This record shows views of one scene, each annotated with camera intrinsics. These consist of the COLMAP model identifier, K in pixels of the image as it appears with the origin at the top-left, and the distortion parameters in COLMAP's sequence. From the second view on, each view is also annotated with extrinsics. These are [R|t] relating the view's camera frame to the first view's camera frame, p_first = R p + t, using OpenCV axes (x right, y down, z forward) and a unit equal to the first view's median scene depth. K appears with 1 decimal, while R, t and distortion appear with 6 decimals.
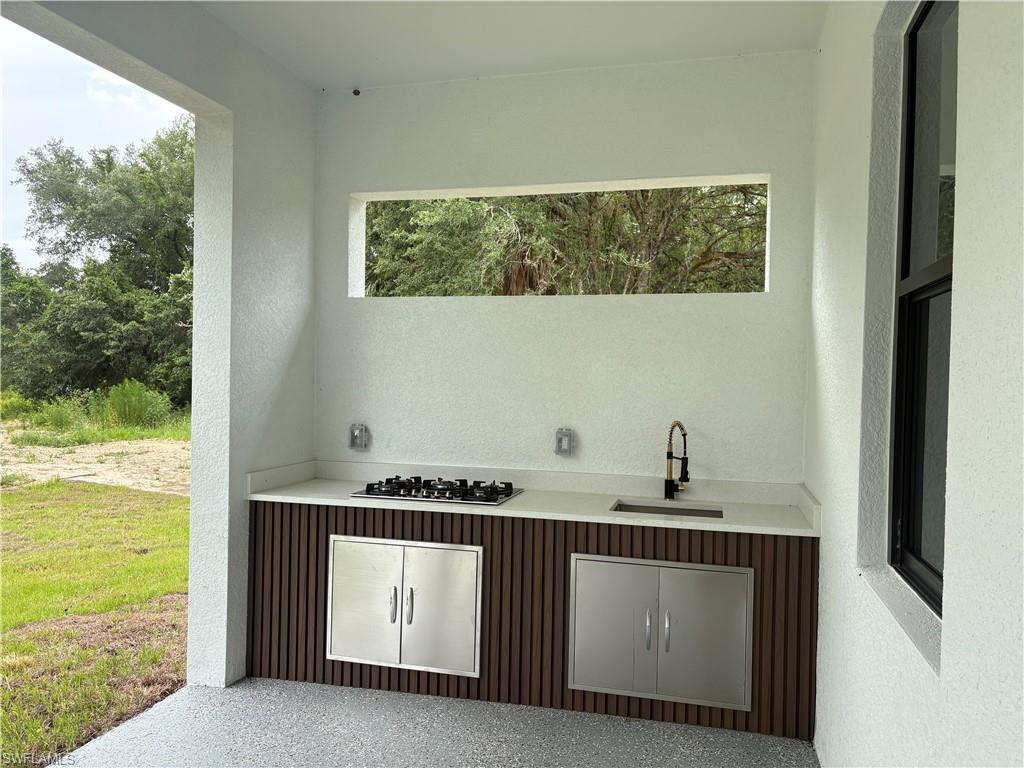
lens RADIAL K [[769.1, 0, 512.4], [0, 769.1, 390.0], [0, 0, 1]] dist [0.060849, -0.081193]
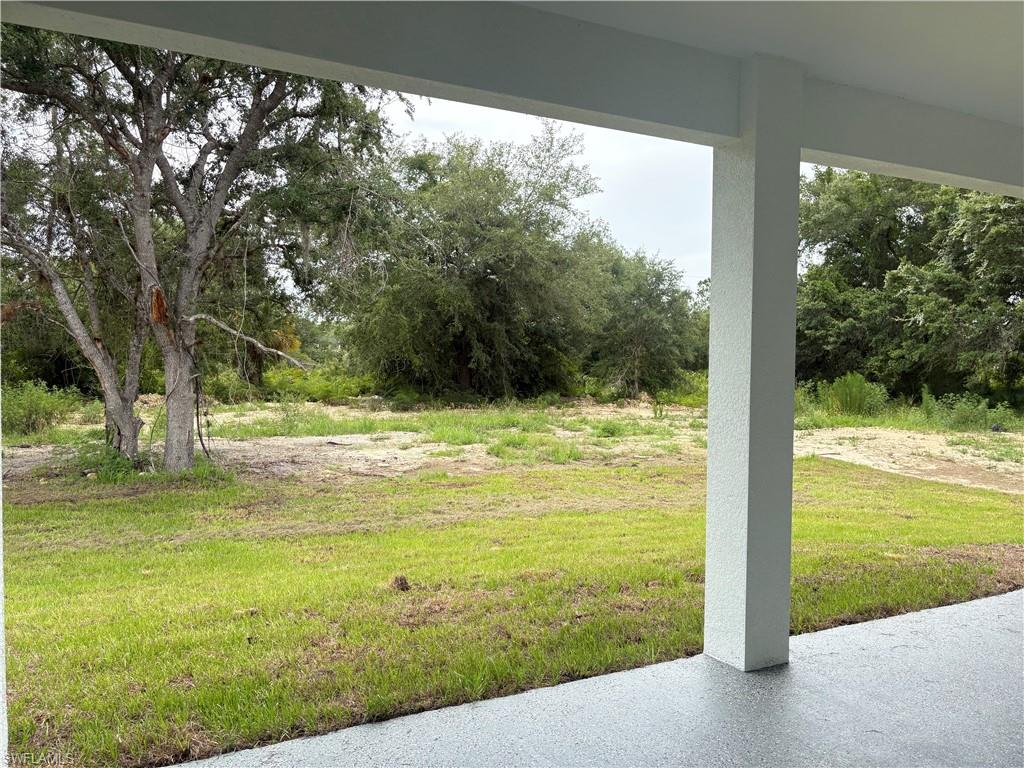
lens RADIAL K [[769.1, 0, 512.4], [0, 769.1, 390.0], [0, 0, 1]] dist [0.060849, -0.081193]
pose [[0.669880, 0.017390, -0.742266, 0.002814], [-0.008413, 0.999839, 0.015833, -0.001937], [0.742422, -0.004362, 0.669918, -0.105648]]
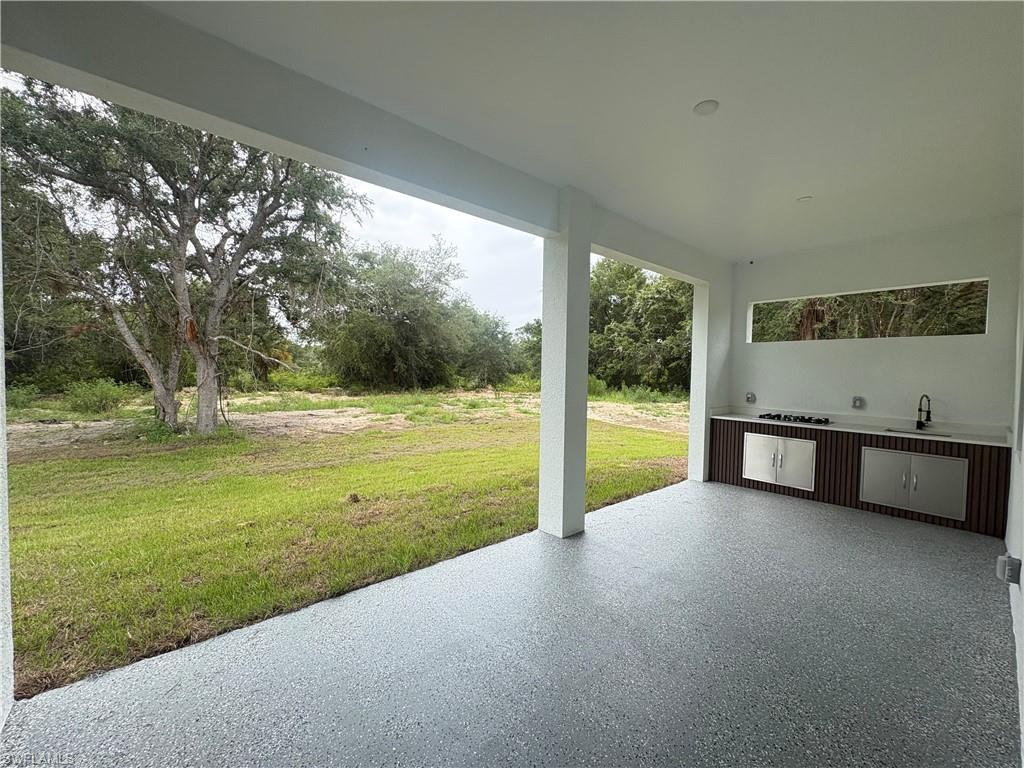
lens RADIAL K [[404.6, 0, 512.0], [0, 404.6, 384.0], [0, 0, 1]] dist [0.000738, 0.000050]
pose [[0.820839, 0.014040, -0.570987, -0.014299], [-0.008287, 0.999885, 0.012672, 0.000740], [0.571100, -0.005669, 0.820861, -0.093762]]
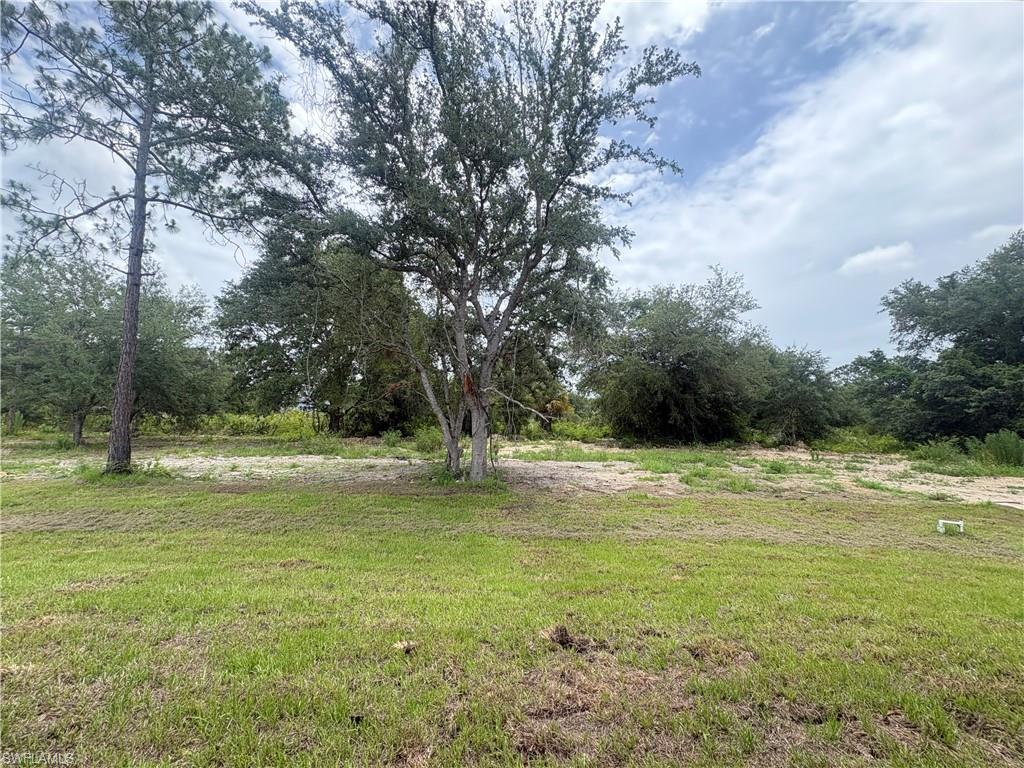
lens RADIAL K [[404.6, 0, 512.0], [0, 404.6, 384.0], [0, 0, 1]] dist [0.000738, 0.000050]
pose [[0.292998, -0.088524, -0.952006, -0.073683], [-0.025502, 0.994627, -0.100336, -0.001438], [0.955773, 0.053677, 0.289166, -0.028590]]
